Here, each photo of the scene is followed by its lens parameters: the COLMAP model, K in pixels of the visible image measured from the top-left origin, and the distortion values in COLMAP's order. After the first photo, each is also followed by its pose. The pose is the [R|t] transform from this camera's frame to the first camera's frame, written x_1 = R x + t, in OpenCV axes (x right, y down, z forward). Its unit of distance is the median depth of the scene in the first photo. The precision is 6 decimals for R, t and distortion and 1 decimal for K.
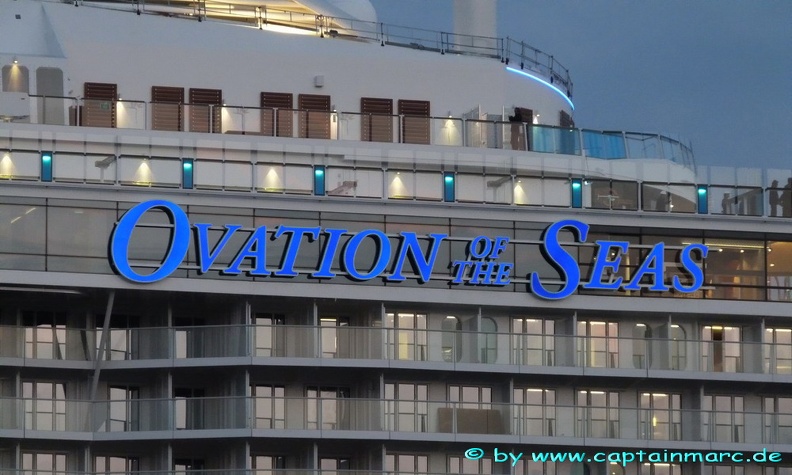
lens RADIAL K [[5672.8, 0, 396.0], [0, 5672.8, 238.2], [0, 0, 1]] dist [-0.906694, 0.000000]
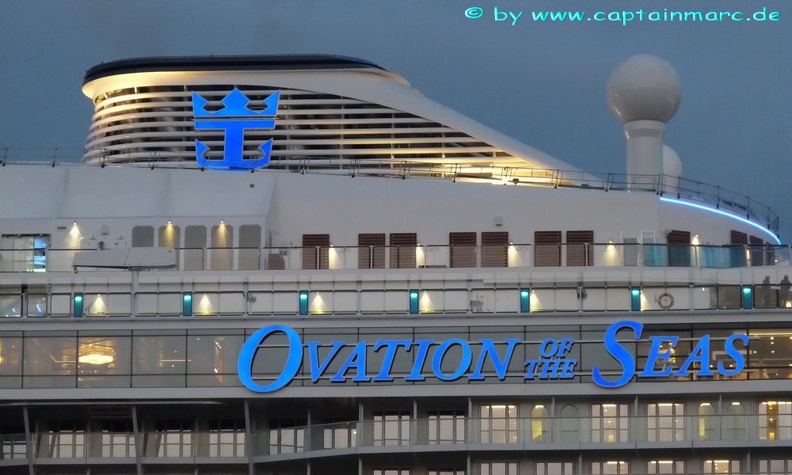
lens RADIAL K [[4263.0, 0, 396.0], [0, 4263.0, 237.3], [0, 0, 1]] dist [-0.613805, 0.000000]
pose [[0.915285, -0.067801, -0.397061, 0.345314], [0.054588, 0.997517, -0.044499, 0.016570], [0.399092, 0.019054, 0.916713, 0.144722]]
